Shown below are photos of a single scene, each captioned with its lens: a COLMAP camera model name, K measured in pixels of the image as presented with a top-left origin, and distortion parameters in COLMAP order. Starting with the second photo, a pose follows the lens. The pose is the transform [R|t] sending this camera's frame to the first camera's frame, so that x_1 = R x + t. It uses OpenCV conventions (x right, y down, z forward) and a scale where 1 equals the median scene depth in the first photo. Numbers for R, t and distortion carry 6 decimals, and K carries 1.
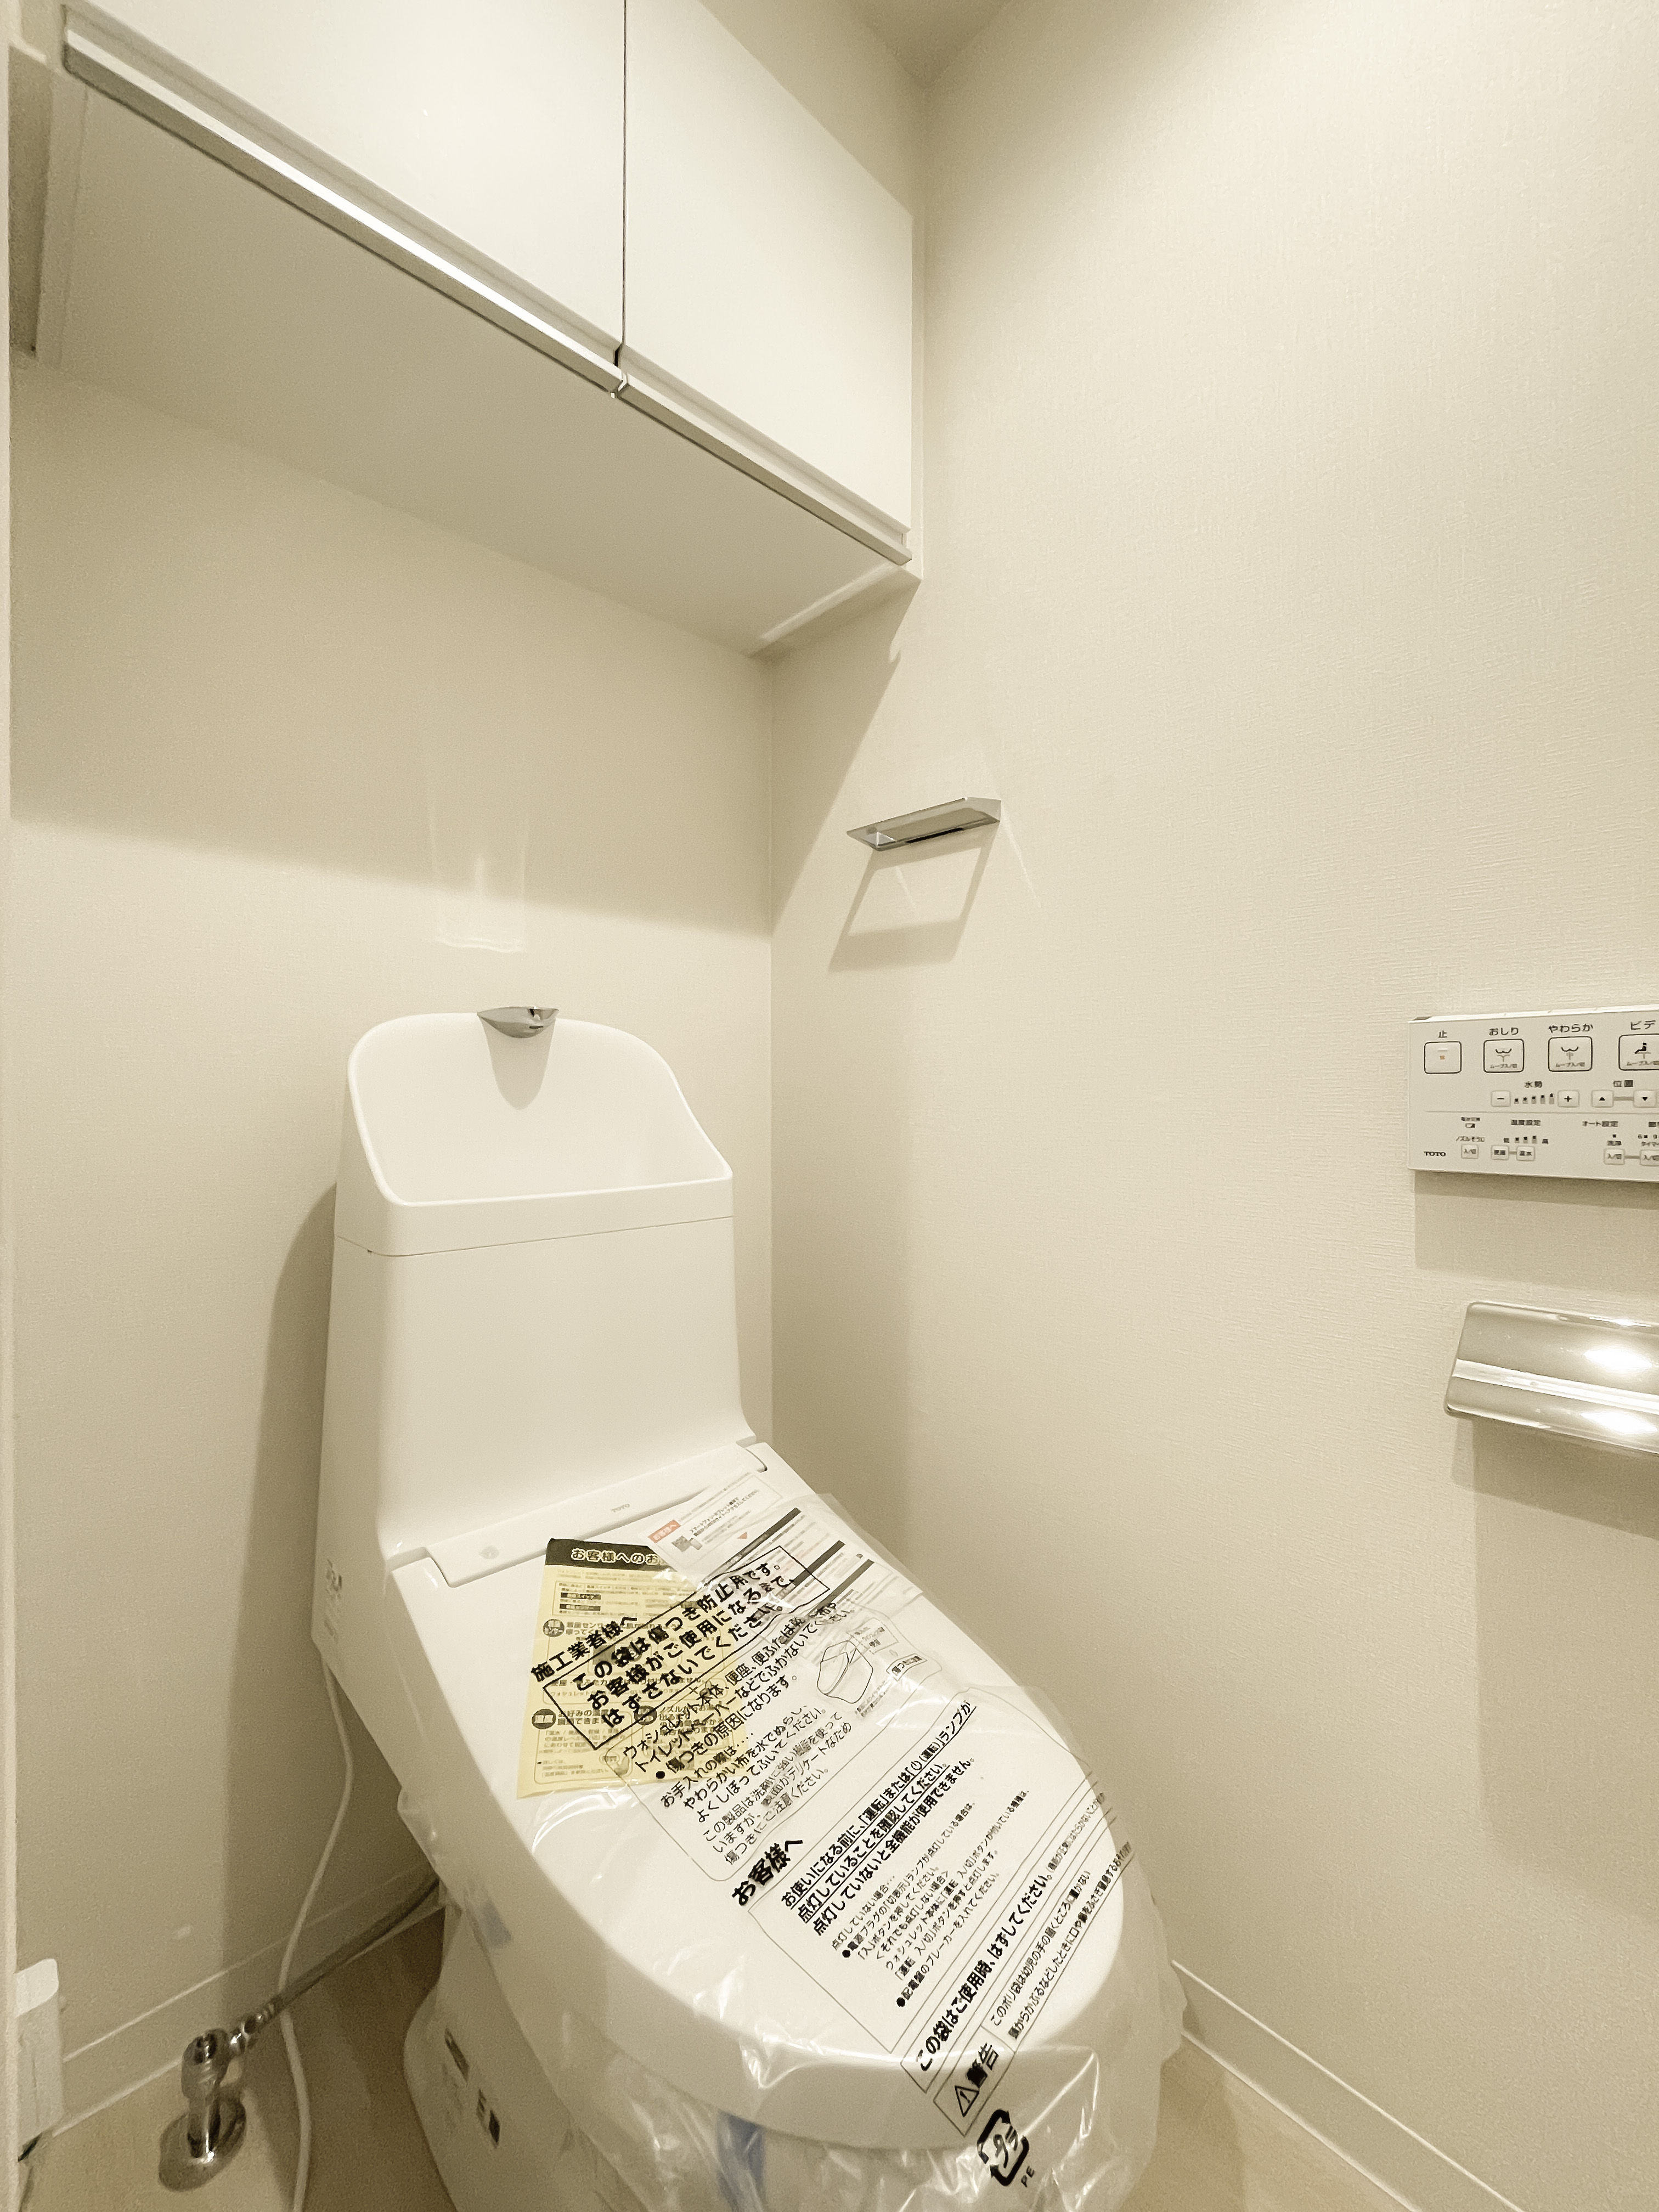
lens RADIAL K [[909.2, 0, 829.5], [0, 909.2, 1106.0], [0, 0, 1]] dist [-0.007631, 0.000151]
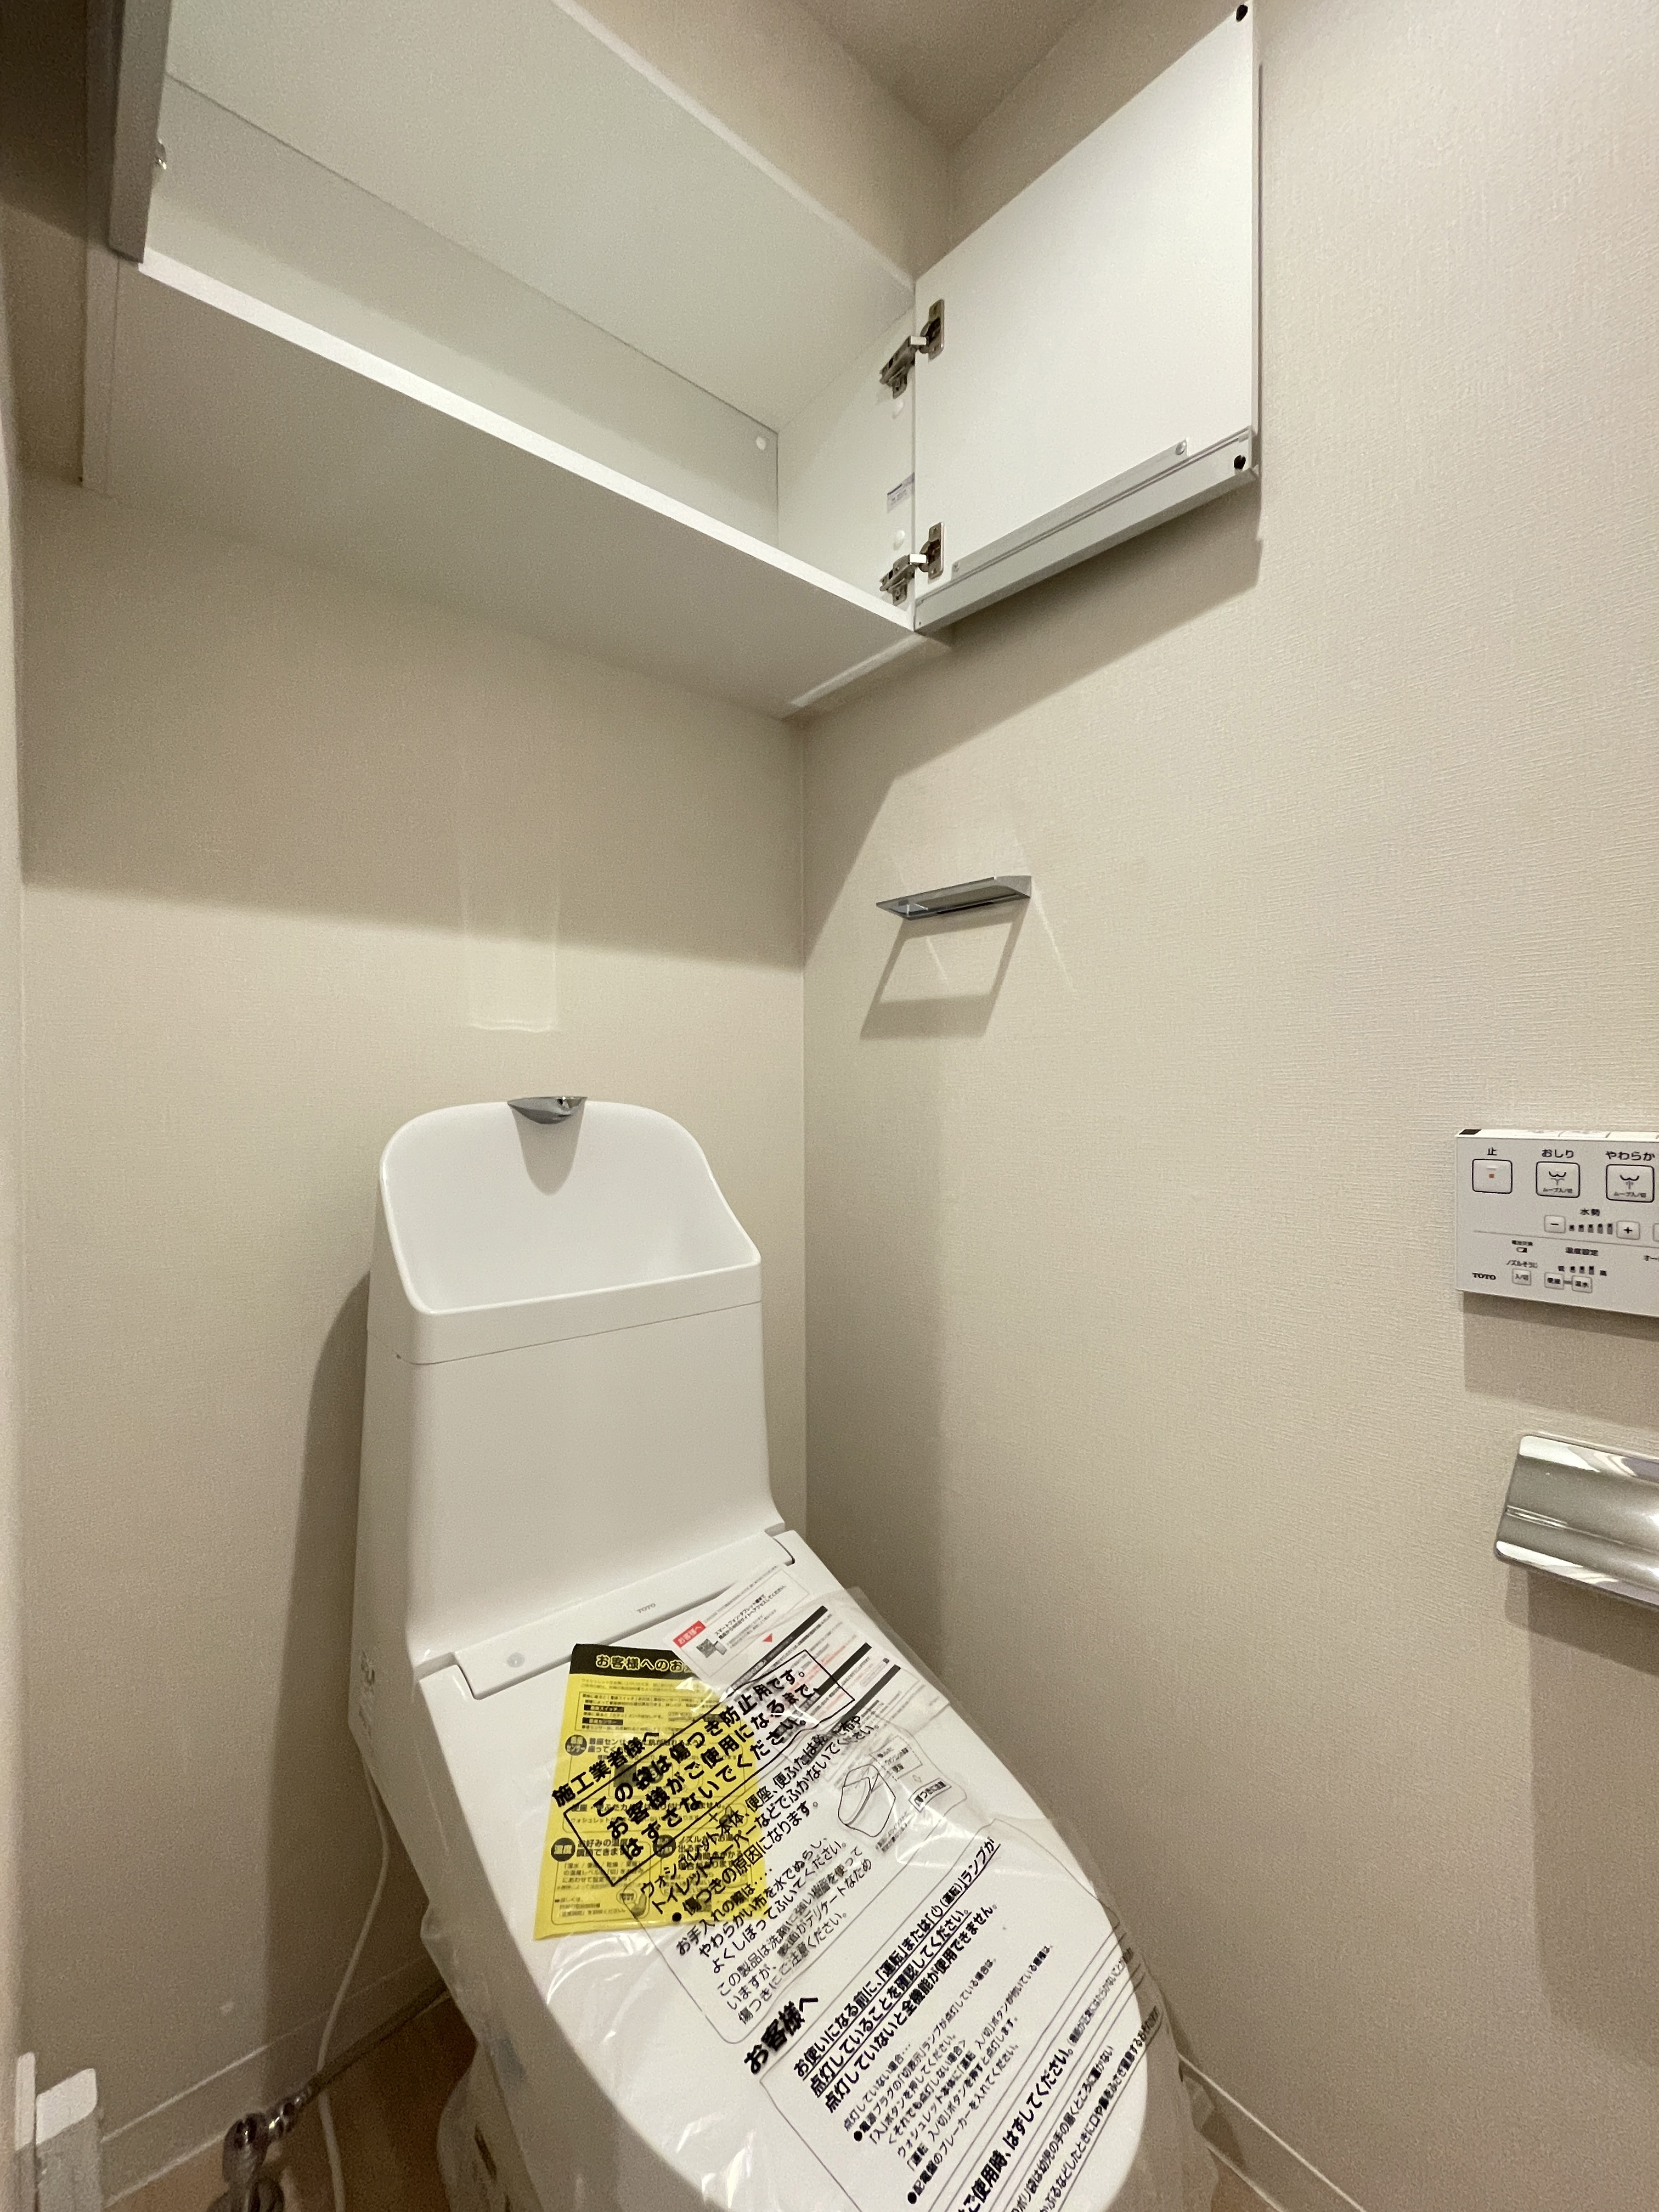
lens RADIAL K [[909.2, 0, 829.5], [0, 909.2, 1106.0], [0, 0, 1]] dist [-0.007631, 0.000151]
pose [[0.998639, -0.004005, -0.052008, 0.032935], [0.003846, 0.999988, -0.003154, -0.136251], [0.052020, 0.002950, 0.998642, 0.013518]]
